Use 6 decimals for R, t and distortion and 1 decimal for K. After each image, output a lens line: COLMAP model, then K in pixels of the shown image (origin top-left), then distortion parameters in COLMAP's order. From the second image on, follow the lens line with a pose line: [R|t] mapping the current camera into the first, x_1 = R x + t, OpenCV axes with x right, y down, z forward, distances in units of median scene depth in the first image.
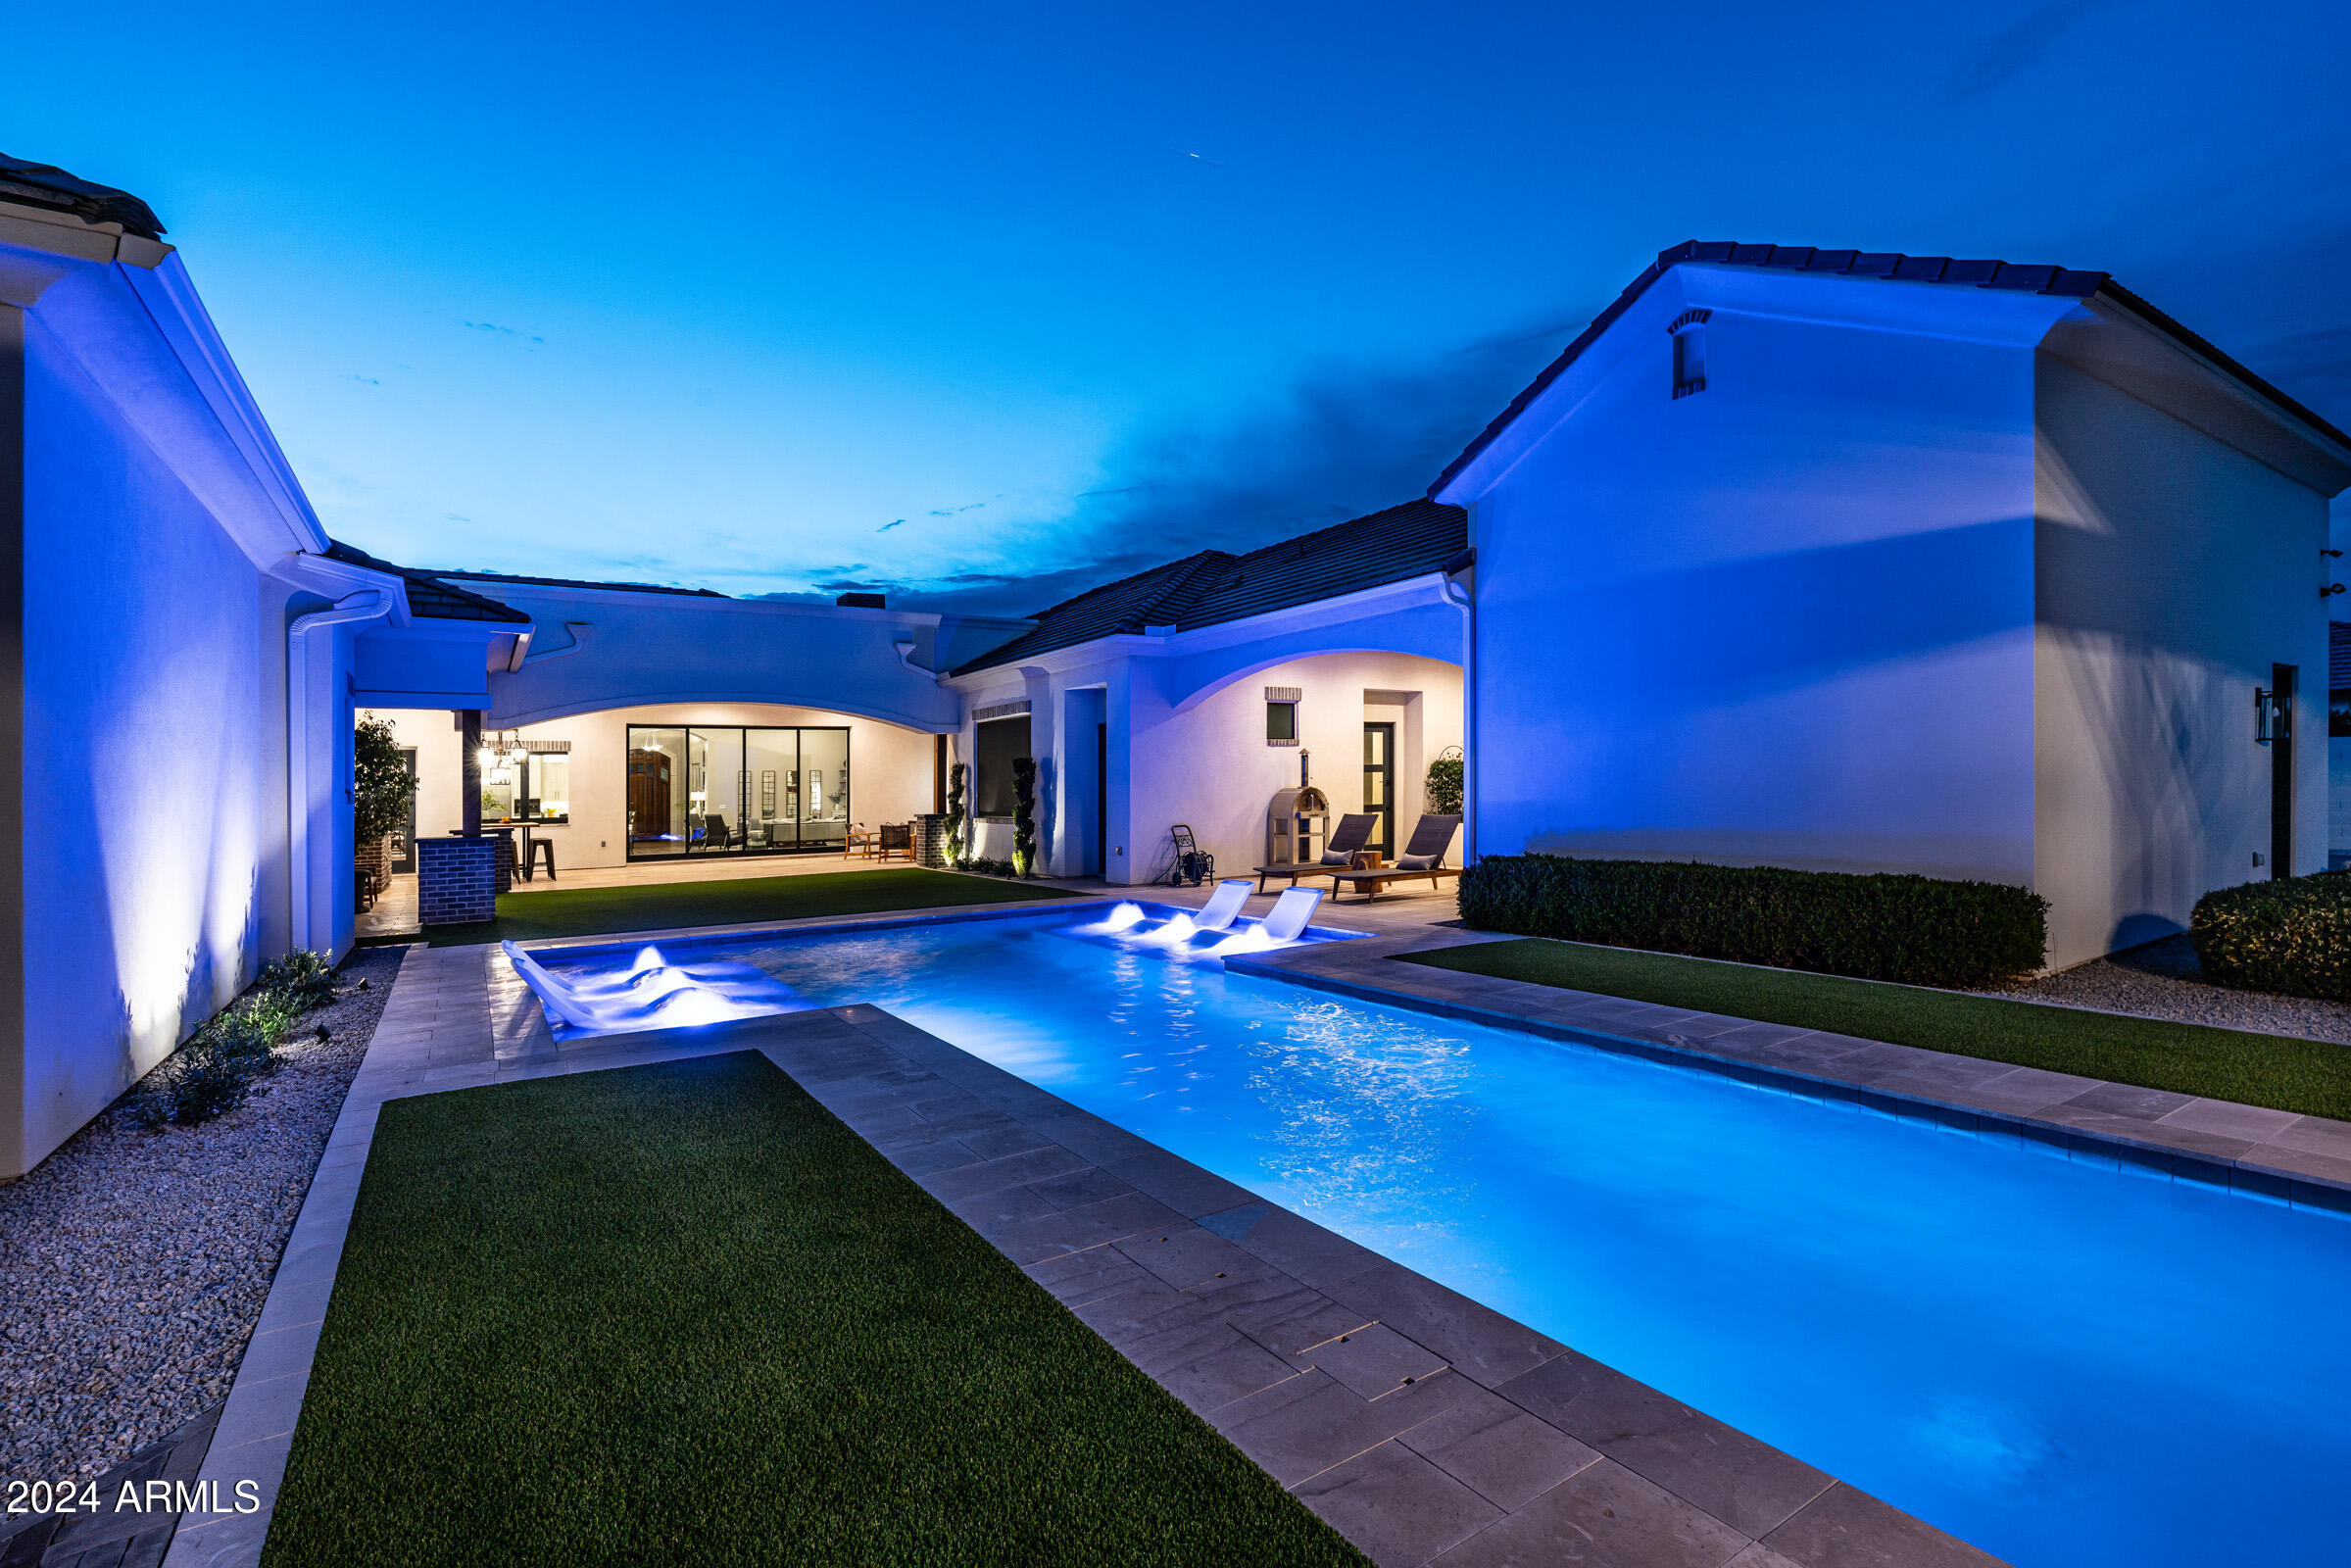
lens RADIAL K [[1087.7, 0, 1161.6], [0, 1087.7, 779.9], [0, 0, 1]] dist [-0.002535, 0.000170]
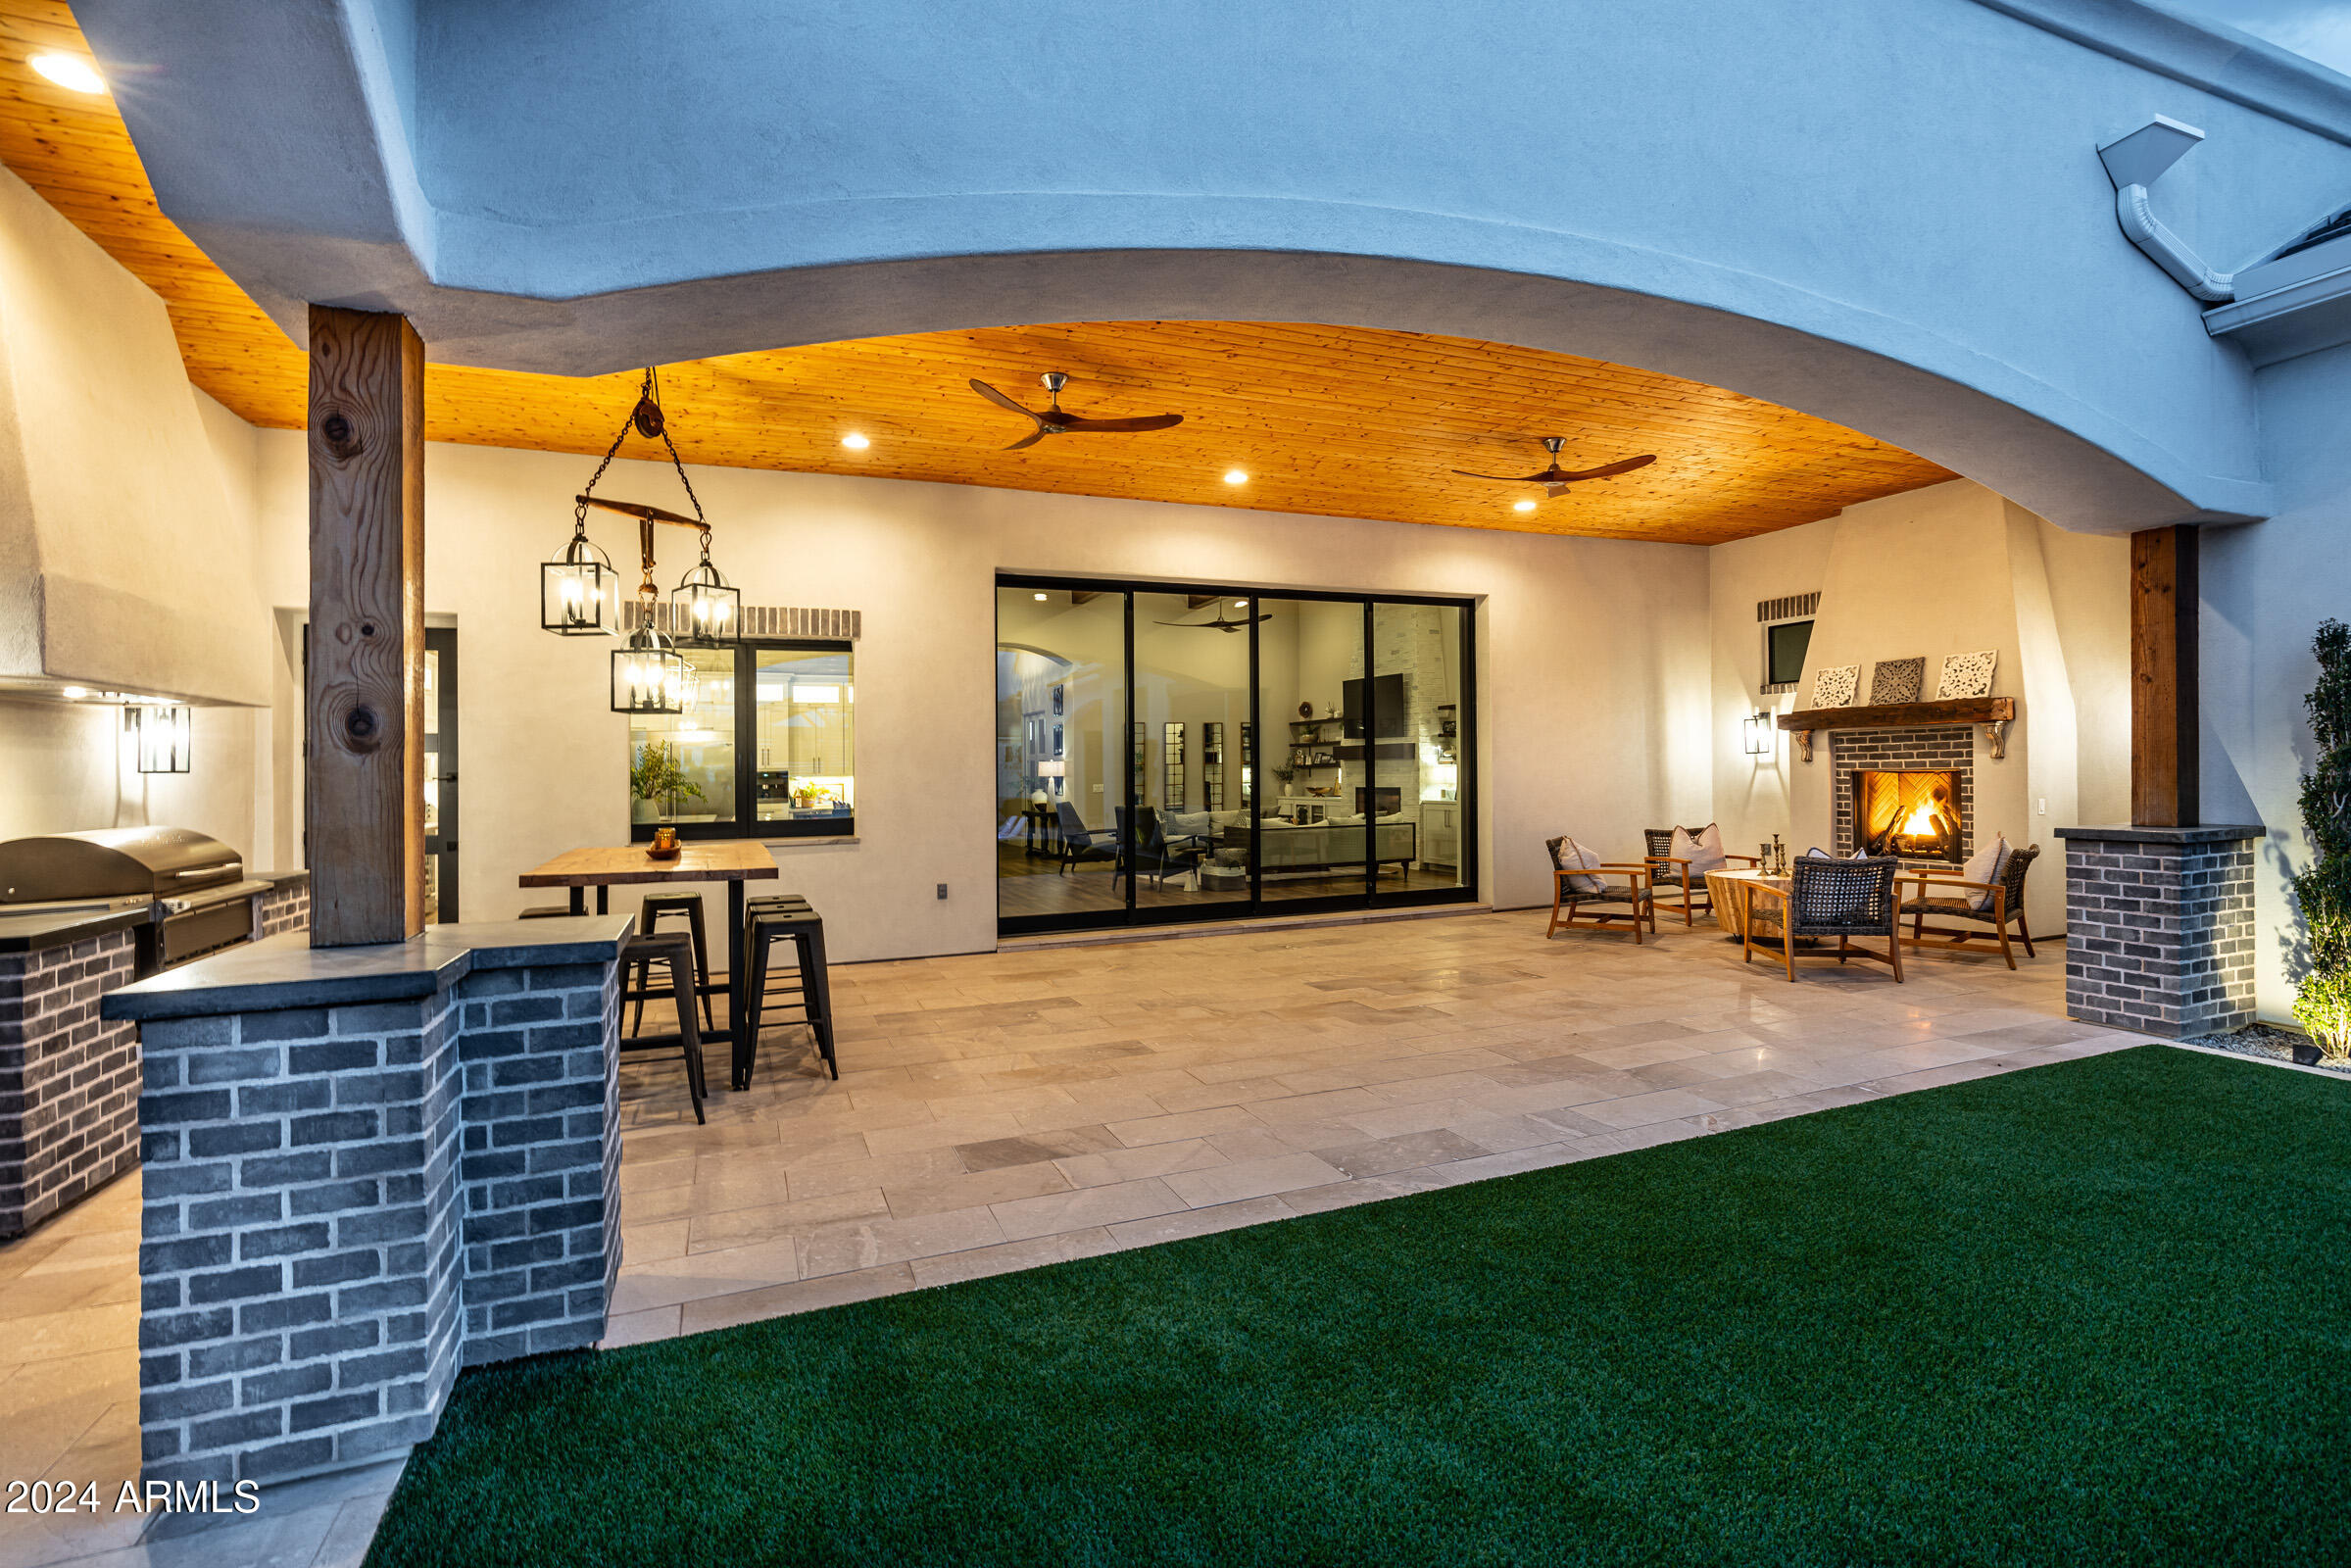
lens RADIAL K [[1087.7, 0, 1182.7], [0, 1087.7, 775.5], [0, 0, 1]] dist [-0.002535, 0.000170]
pose [[0.984727, 0.004390, -0.174053, -0.372309], [-0.001257, 0.999835, 0.018106, 0.012493], [0.174104, -0.017610, 0.984570, 0.655785]]
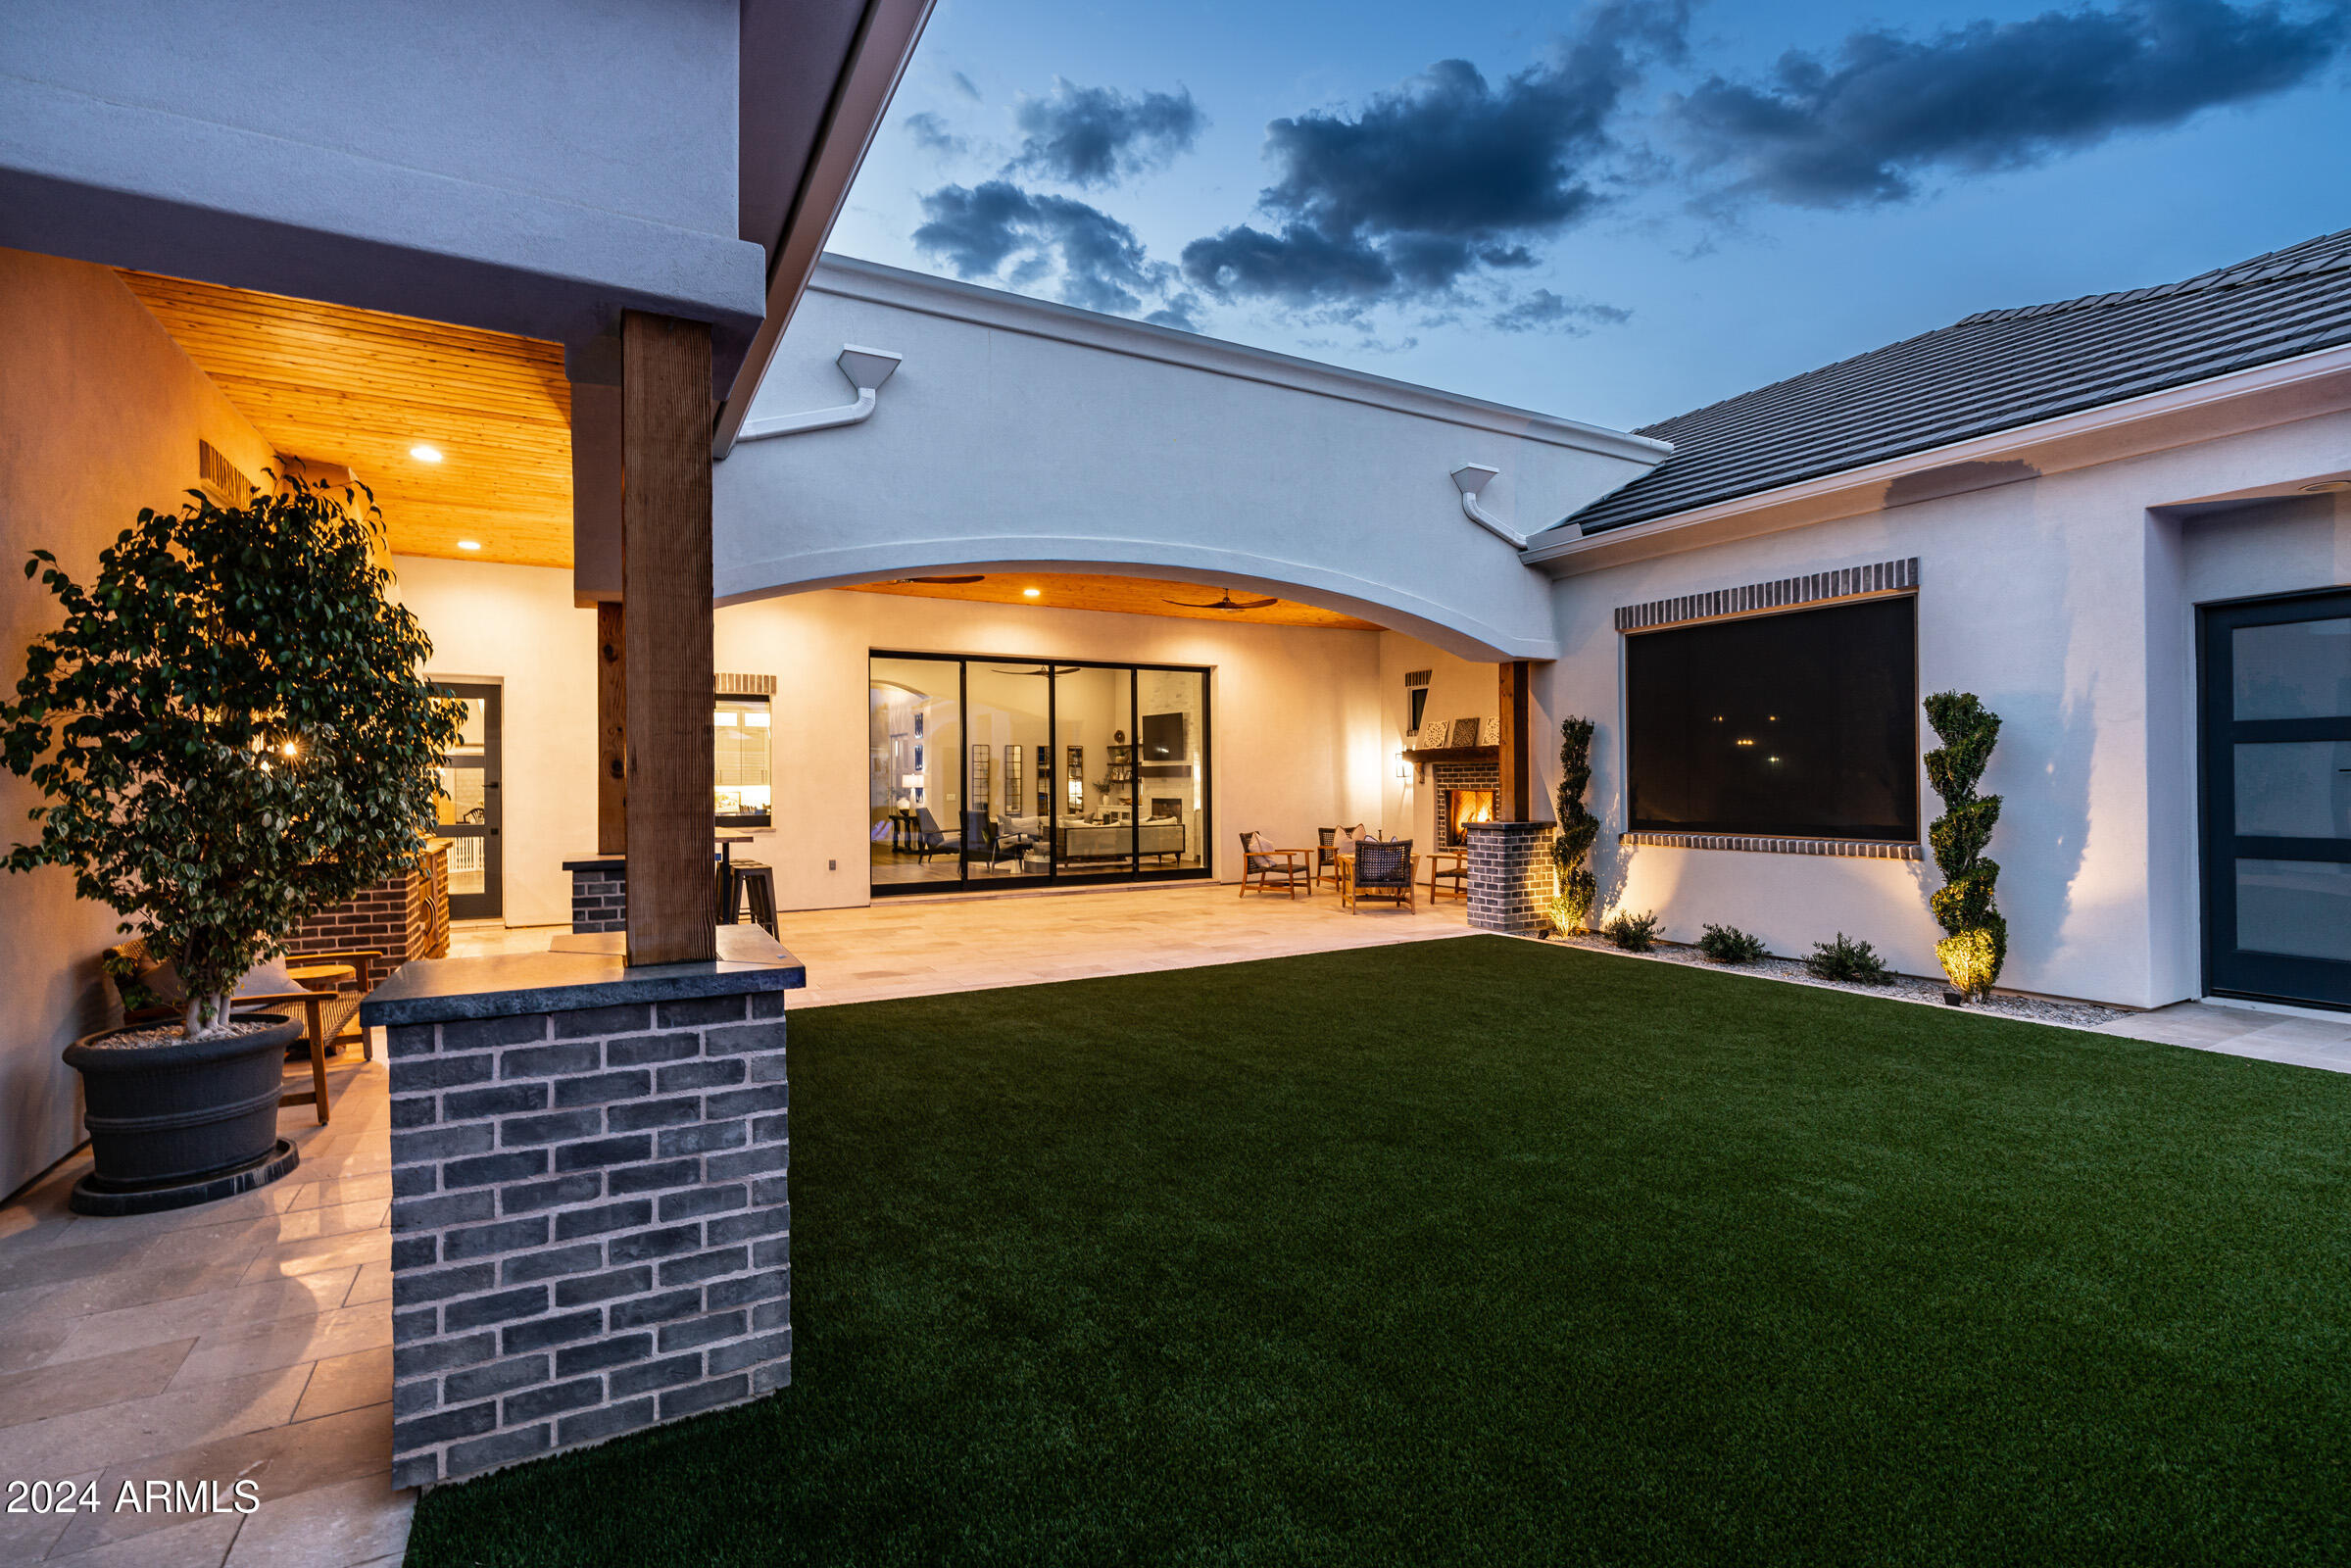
lens RADIAL K [[1087.7, 0, 1181.2], [0, 1087.7, 817.5], [0, 0, 1]] dist [-0.002535, 0.000170]
pose [[0.998072, 0.015829, -0.060013, -0.307990], [-0.013118, 0.998888, 0.045295, 0.007442], [0.060664, -0.044420, 0.997169, 0.467228]]
